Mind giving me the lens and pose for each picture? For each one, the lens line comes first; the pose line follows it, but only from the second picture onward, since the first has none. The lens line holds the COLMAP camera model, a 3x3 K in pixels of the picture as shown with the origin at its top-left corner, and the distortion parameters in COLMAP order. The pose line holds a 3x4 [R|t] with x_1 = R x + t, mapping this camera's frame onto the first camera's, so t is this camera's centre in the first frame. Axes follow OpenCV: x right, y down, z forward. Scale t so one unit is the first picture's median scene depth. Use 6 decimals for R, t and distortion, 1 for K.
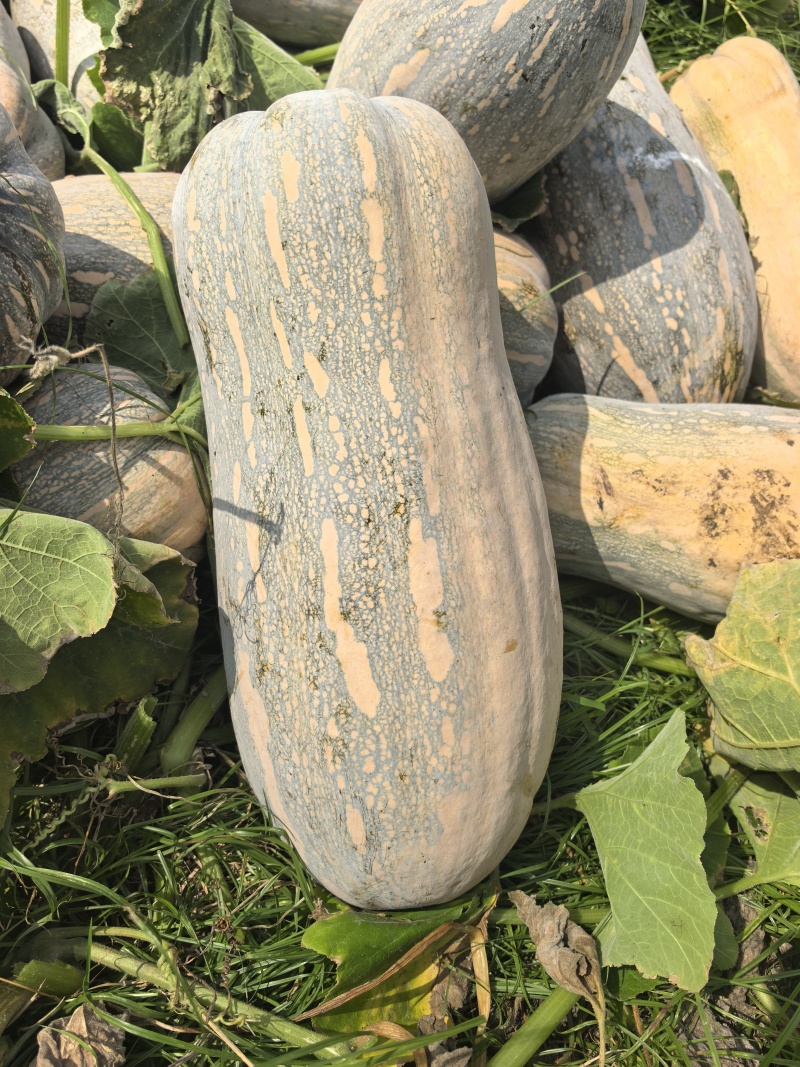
lens RADIAL K [[840.4, 0, 398.7], [0, 840.4, 531.7], [0, 0, 1]] dist [0.014560, -0.050594]
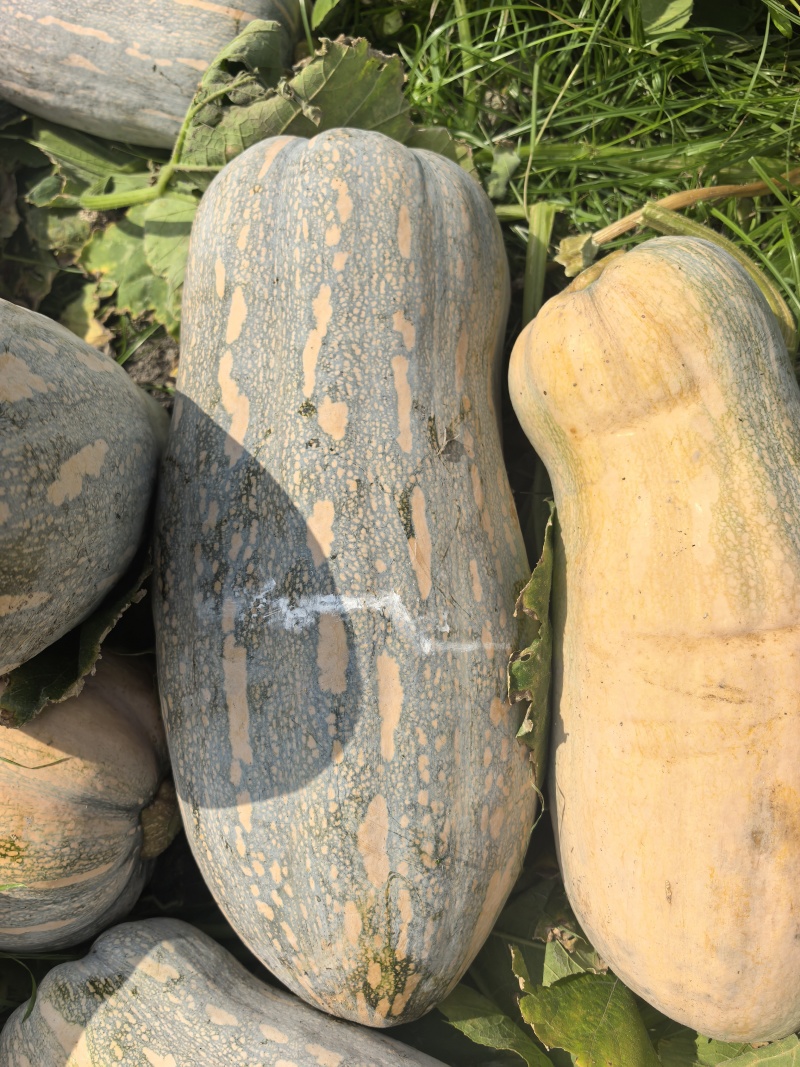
lens RADIAL K [[840.4, 0, 401.6], [0, 840.4, 535.3], [0, 0, 1]] dist [0.014560, -0.050594]
pose [[0.915663, 0.157310, -0.369885, 0.583144], [-0.071118, 0.969121, 0.236107, -0.640918], [0.395606, -0.189889, 0.898576, 0.555209]]
